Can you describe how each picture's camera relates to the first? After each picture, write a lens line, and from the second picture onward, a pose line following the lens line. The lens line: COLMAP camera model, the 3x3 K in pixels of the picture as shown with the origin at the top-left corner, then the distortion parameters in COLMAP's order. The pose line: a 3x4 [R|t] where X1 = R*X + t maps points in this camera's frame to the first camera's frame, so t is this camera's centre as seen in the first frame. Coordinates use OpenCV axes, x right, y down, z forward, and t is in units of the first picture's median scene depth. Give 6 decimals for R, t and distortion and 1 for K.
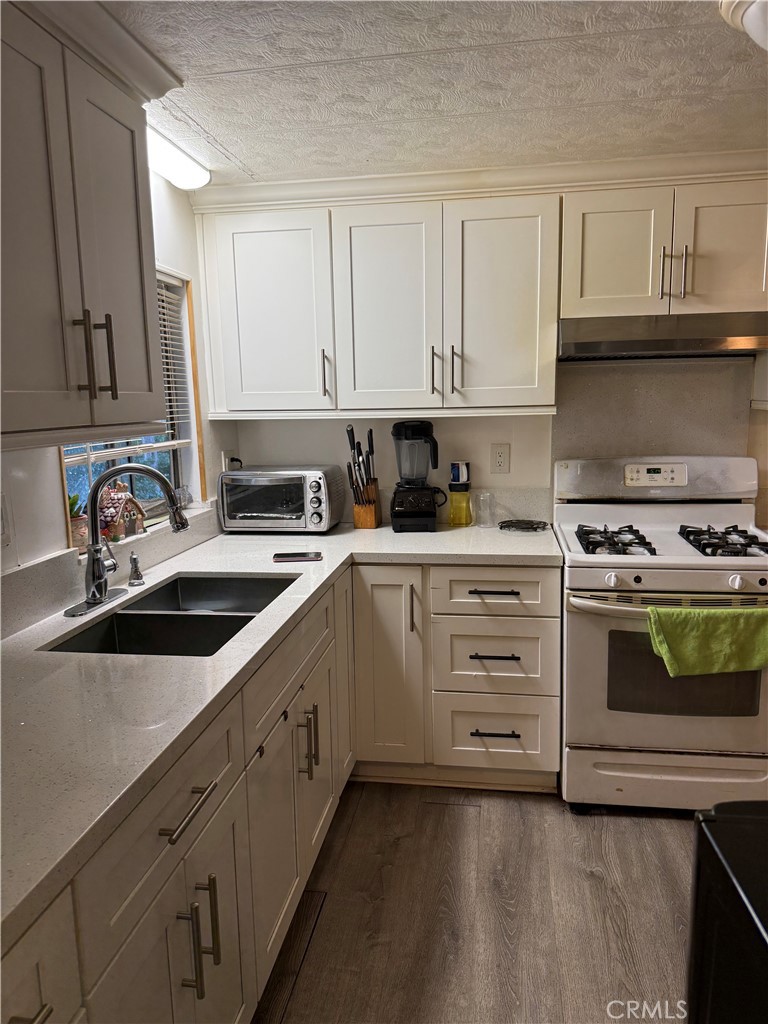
lens RADIAL K [[724.6, 0, 388.1], [0, 724.6, 513.9], [0, 0, 1]] dist [0.108625, -0.184492]
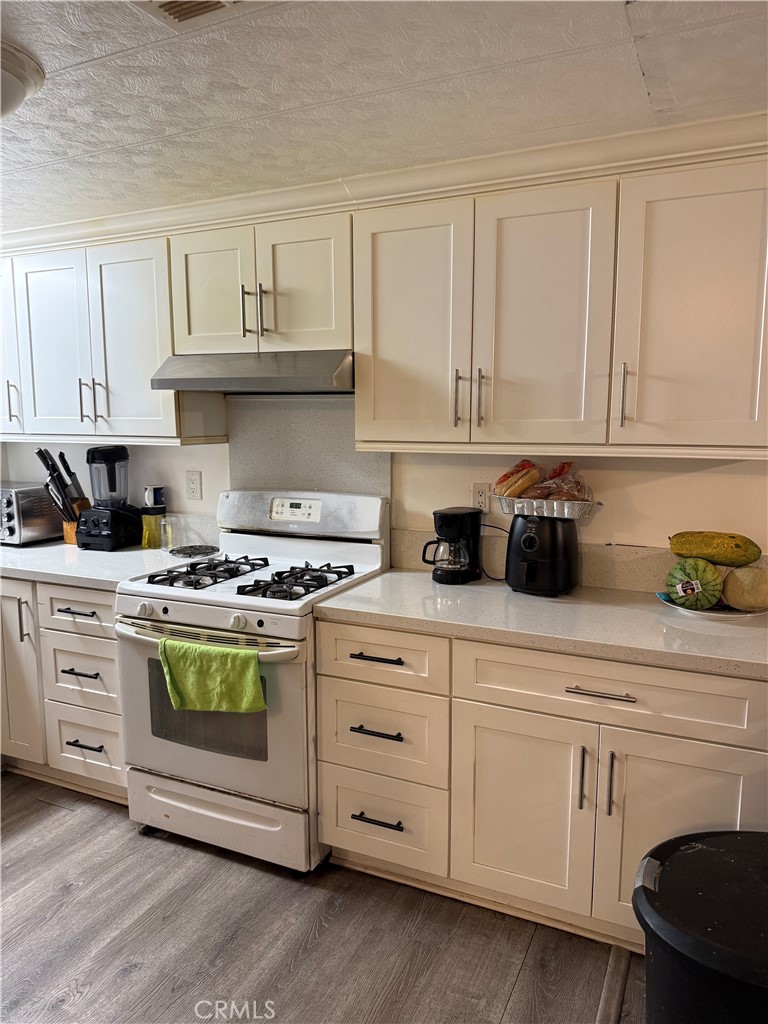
lens RADIAL K [[724.6, 0, 388.1], [0, 724.6, 513.9], [0, 0, 1]] dist [0.108625, -0.184492]
pose [[0.961383, 0.057990, -0.269037, 0.843750], [-0.062691, 0.997993, -0.008907, -0.052069], [0.267980, 0.025429, 0.963089, 0.087933]]
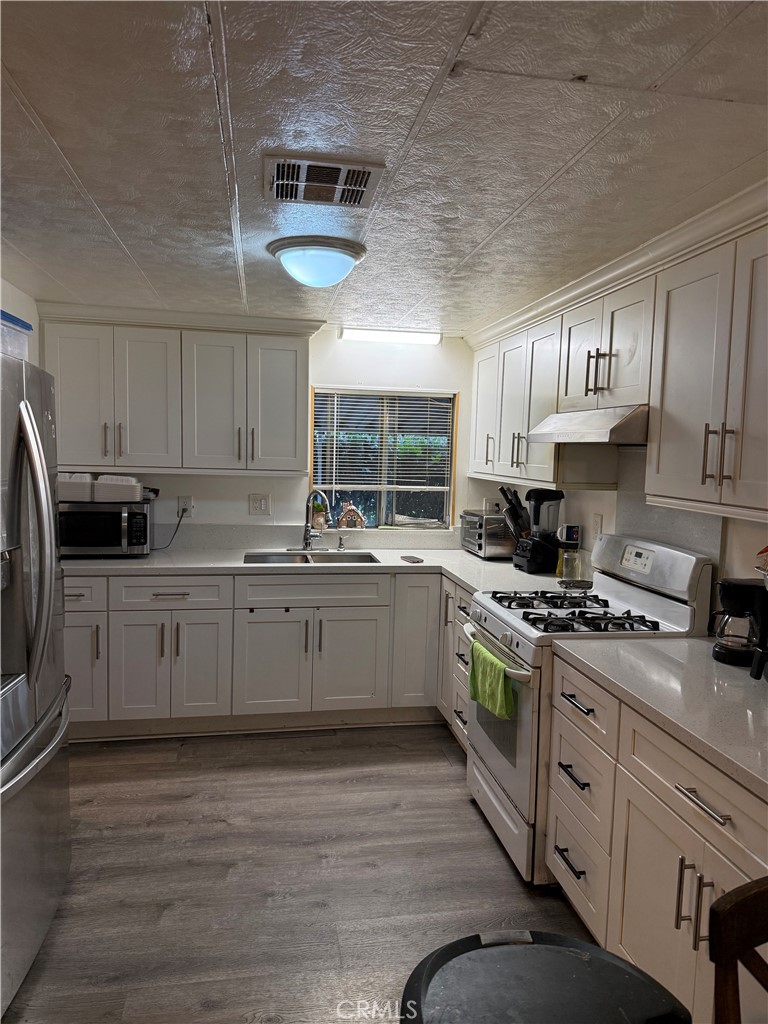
lens RADIAL K [[724.6, 0, 388.1], [0, 724.6, 513.9], [0, 0, 1]] dist [0.108625, -0.184492]
pose [[0.329914, 0.117304, -0.936694, 1.339974], [-0.181923, 0.981550, 0.058846, -0.124682], [0.926316, 0.150992, 0.345167, 0.356194]]
